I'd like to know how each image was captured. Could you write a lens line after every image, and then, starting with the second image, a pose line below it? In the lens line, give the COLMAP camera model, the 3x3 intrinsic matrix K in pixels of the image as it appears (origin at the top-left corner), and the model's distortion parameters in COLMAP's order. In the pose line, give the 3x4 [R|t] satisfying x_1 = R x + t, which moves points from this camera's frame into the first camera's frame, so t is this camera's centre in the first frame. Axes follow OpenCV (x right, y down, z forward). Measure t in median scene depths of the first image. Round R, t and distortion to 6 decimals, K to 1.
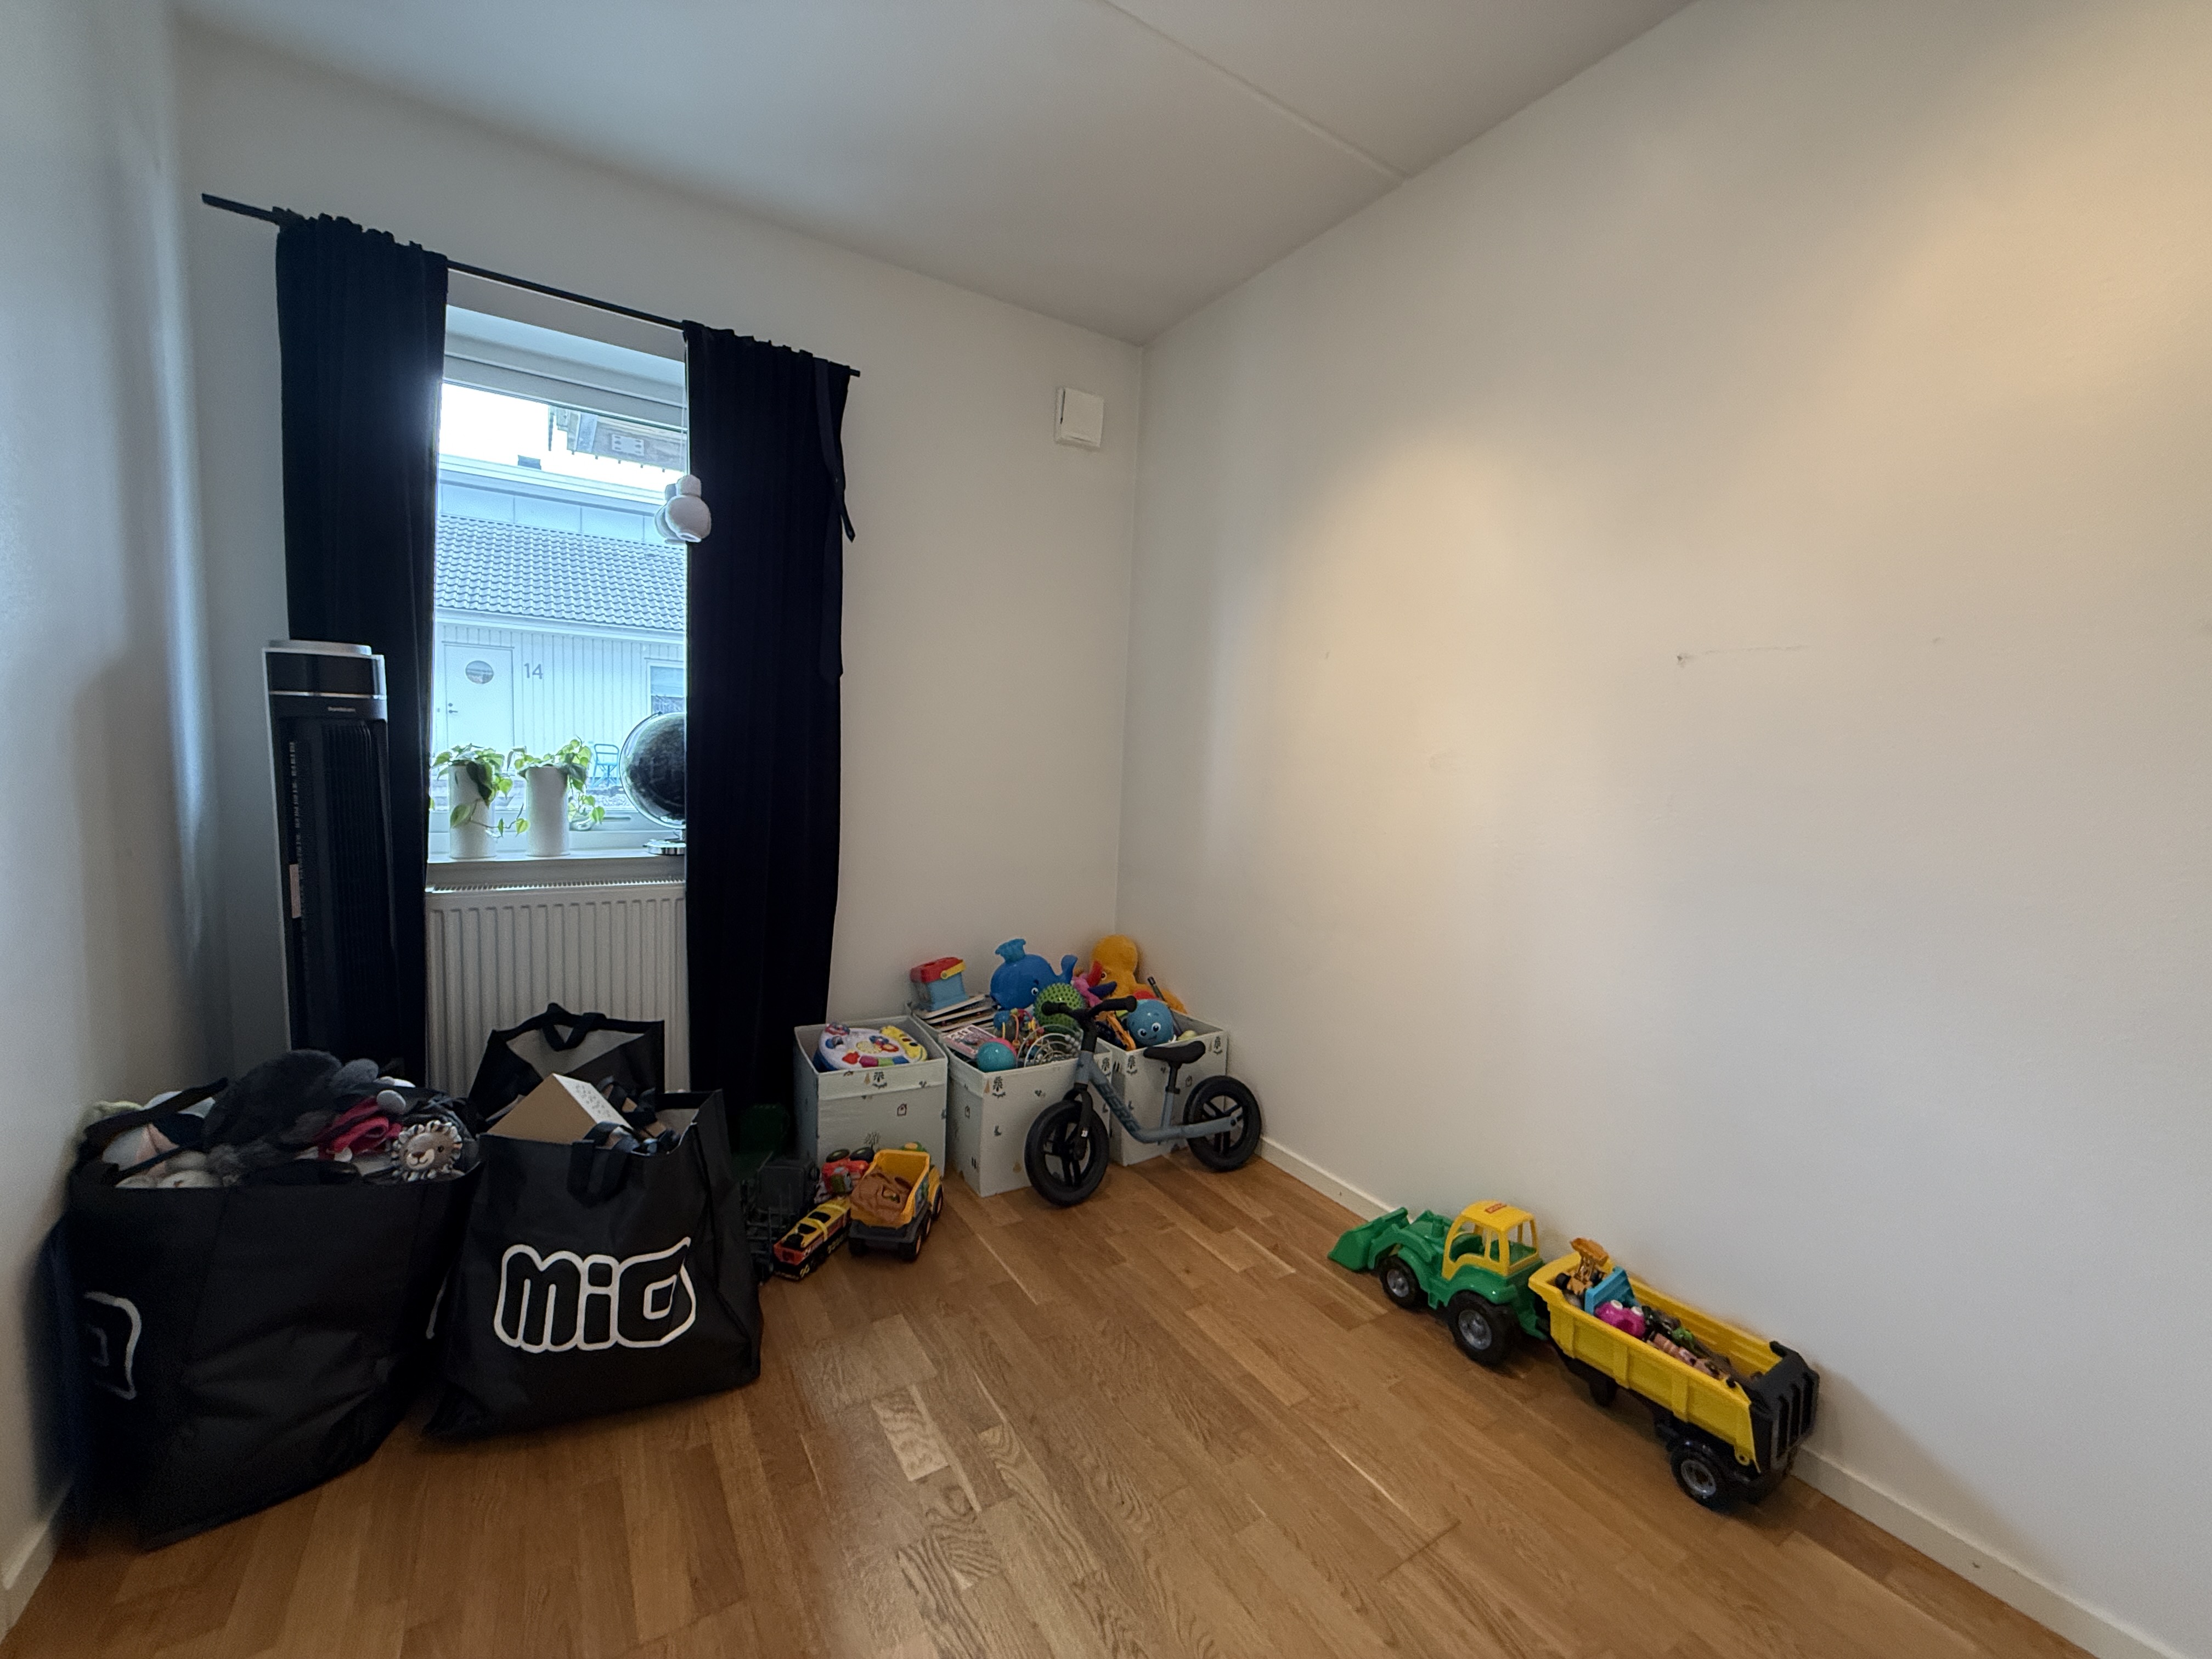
lens RADIAL K [[881.1, 0, 1103.5], [0, 881.1, 829.2], [0, 0, 1]] dist [-0.002034, 0.000641]
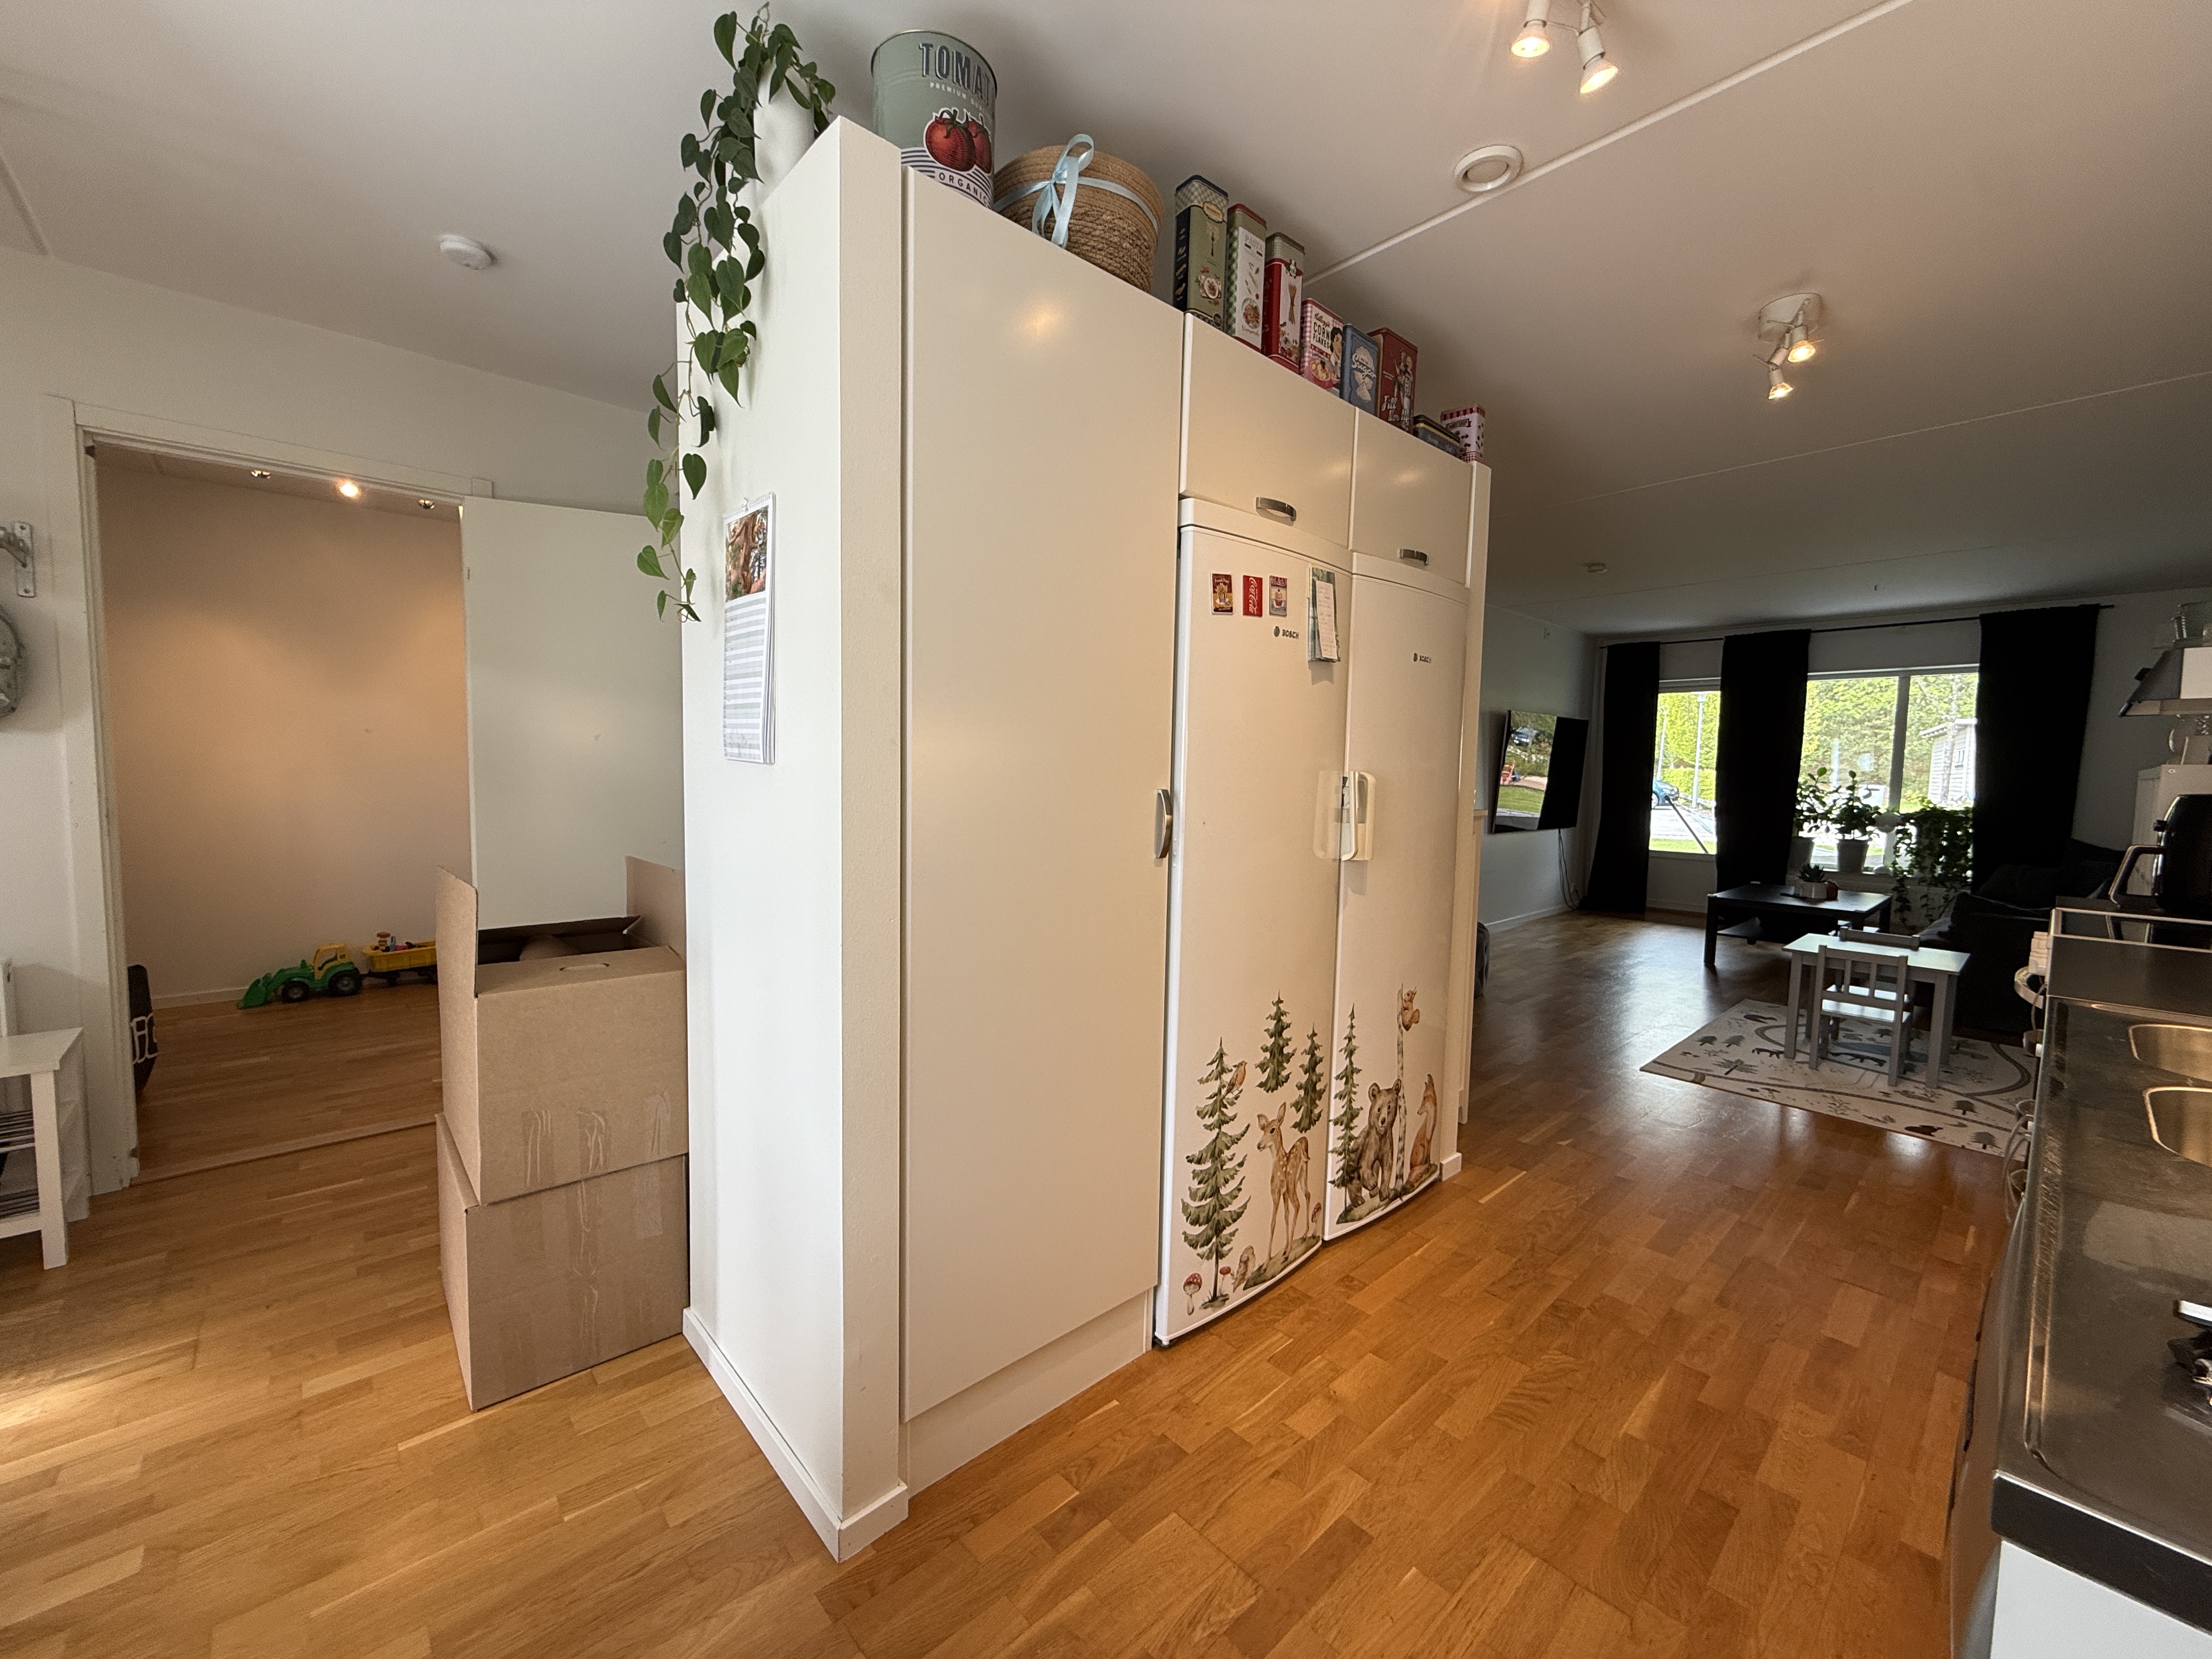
lens RADIAL K [[881.1, 0, 1099.2], [0, 881.1, 830.1], [0, 0, 1]] dist [-0.002034, 0.000641]
pose [[-0.171632, -0.115351, 0.978385, -2.510396], [0.062742, 0.989825, 0.127707, -0.084713], [-0.983161, 0.083305, -0.162648, -0.834549]]
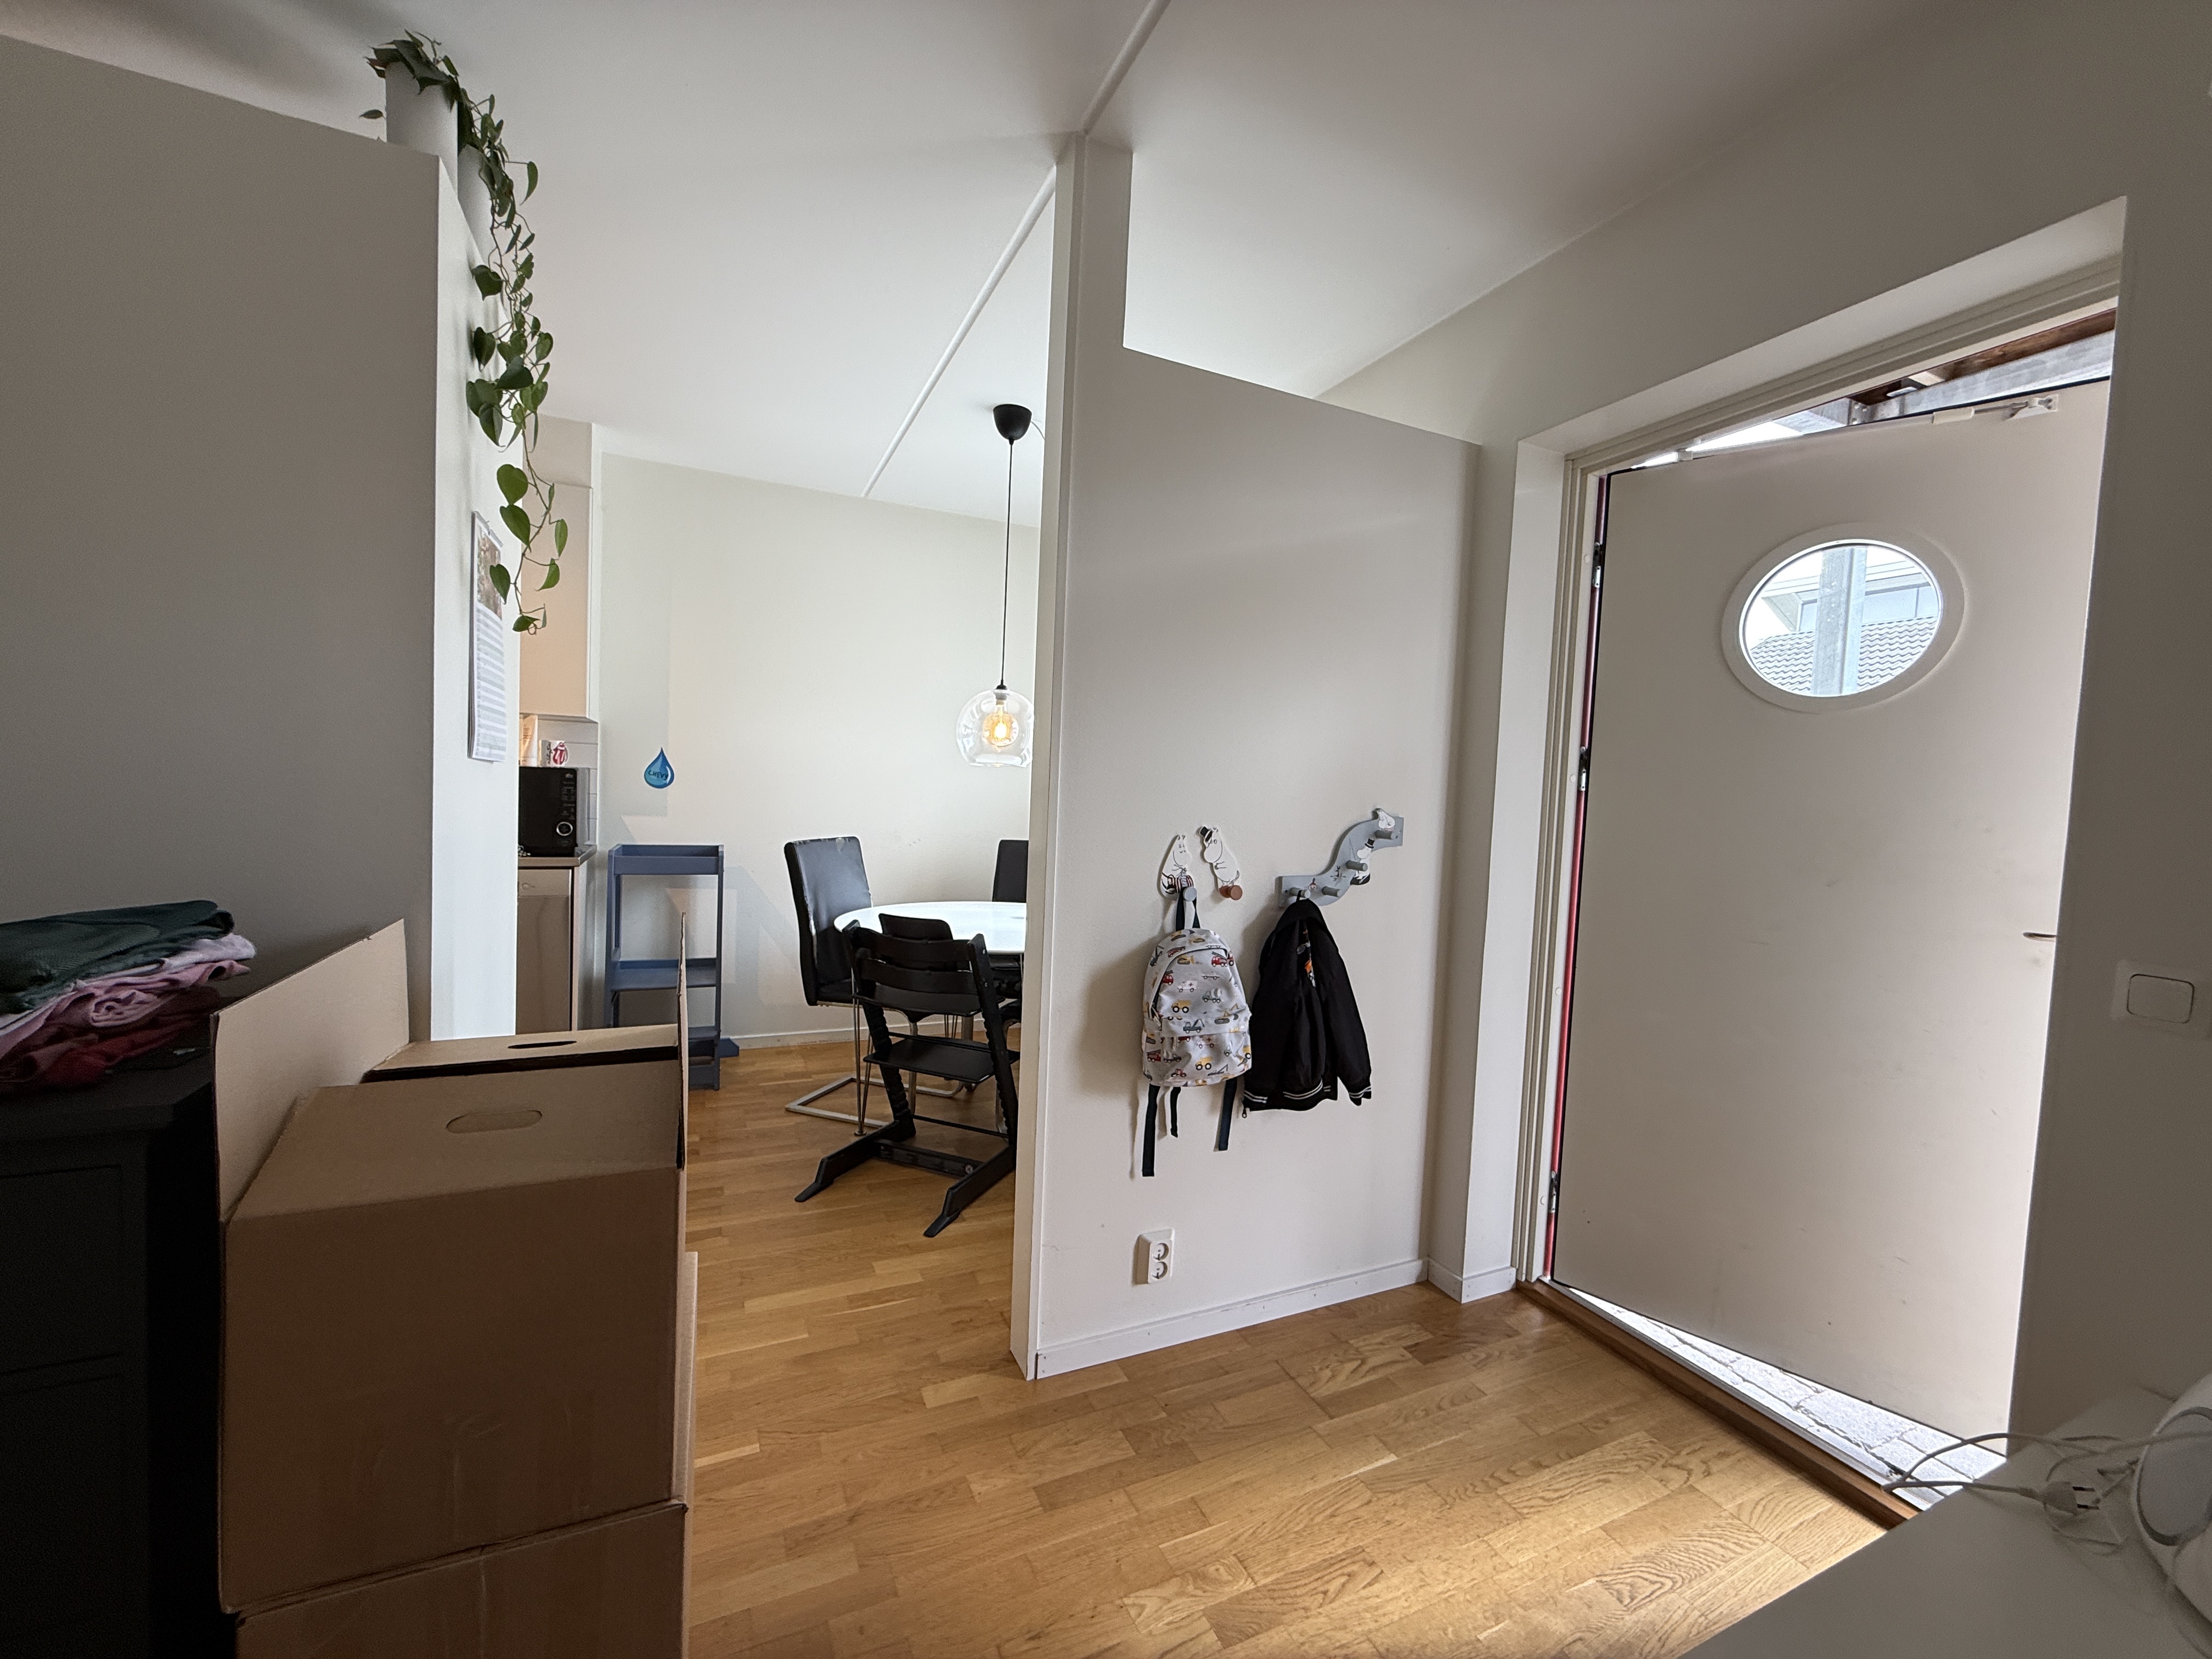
lens RADIAL K [[881.1, 0, 1099.4], [0, 881.1, 828.0], [0, 0, 1]] dist [-0.002034, 0.000641]
pose [[-0.133232, -0.003990, -0.991077, -0.648647], [-0.138529, 0.990250, 0.014636, -0.096108], [0.981356, 0.139242, -0.132485, 0.191671]]
